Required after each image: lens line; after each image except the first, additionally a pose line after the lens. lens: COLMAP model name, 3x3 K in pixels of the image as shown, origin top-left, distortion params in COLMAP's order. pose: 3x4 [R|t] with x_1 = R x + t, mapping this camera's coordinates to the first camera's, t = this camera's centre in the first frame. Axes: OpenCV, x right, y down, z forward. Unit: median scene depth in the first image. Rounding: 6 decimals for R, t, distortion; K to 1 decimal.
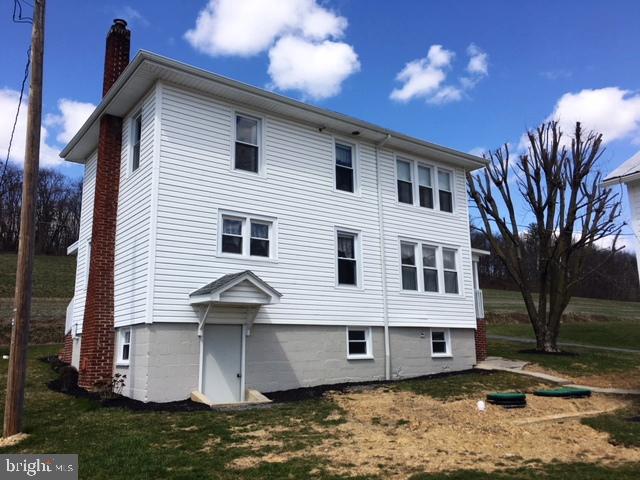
lens RADIAL K [[547.0, 0, 320.0], [0, 547.0, 240.0], [0, 0, 1]] dist [0.062892, 0.003623]
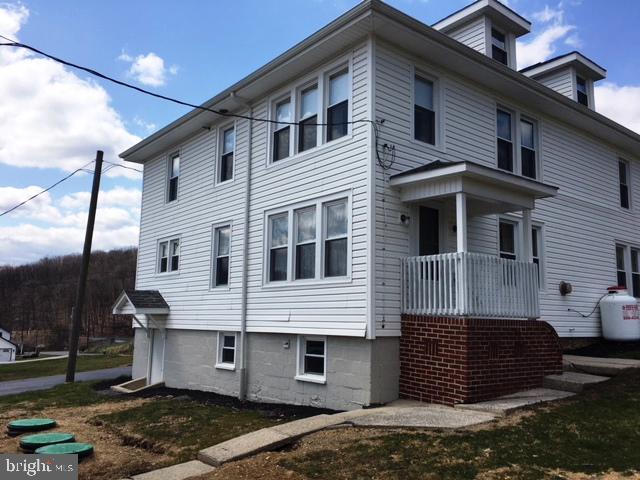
lens RADIAL K [[547.0, 0, 320.0], [0, 547.0, 240.0], [0, 0, 1]] dist [0.062892, 0.003623]
pose [[0.050520, -0.131822, -0.989985, 0.898381], [0.184648, 0.975395, -0.120456, 0.137735], [0.981505, -0.176713, 0.073618, 1.030541]]
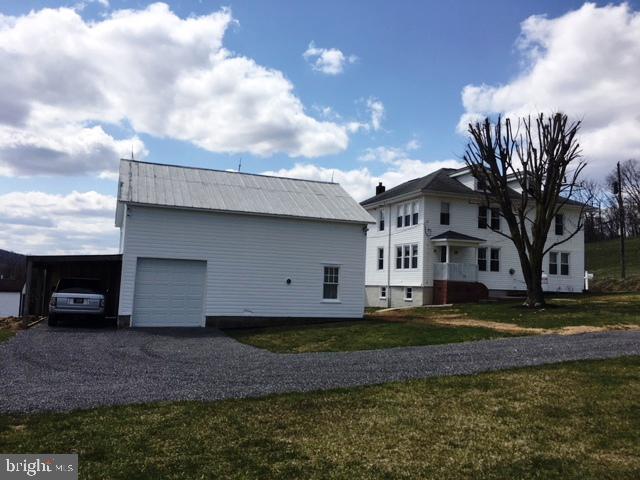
lens RADIAL K [[547.0, 0, 320.0], [0, 547.0, 240.0], [0, 0, 1]] dist [0.062892, 0.003623]
pose [[-0.256890, -0.075300, -0.963503, 2.360456], [0.163281, 0.979247, -0.120065, 0.191377], [0.952548, -0.188165, -0.239264, 1.263746]]
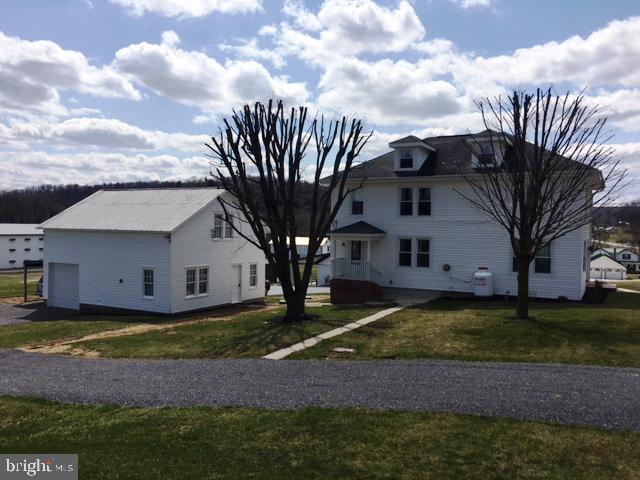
lens RADIAL K [[547.0, 0, 320.0], [0, 547.0, 240.0], [0, 0, 1]] dist [0.062892, 0.003623]
pose [[-0.904364, 0.016100, -0.426458, 1.154853], [0.085504, 0.985862, -0.144104, 0.303324], [0.418109, -0.166786, -0.892954, 2.809087]]
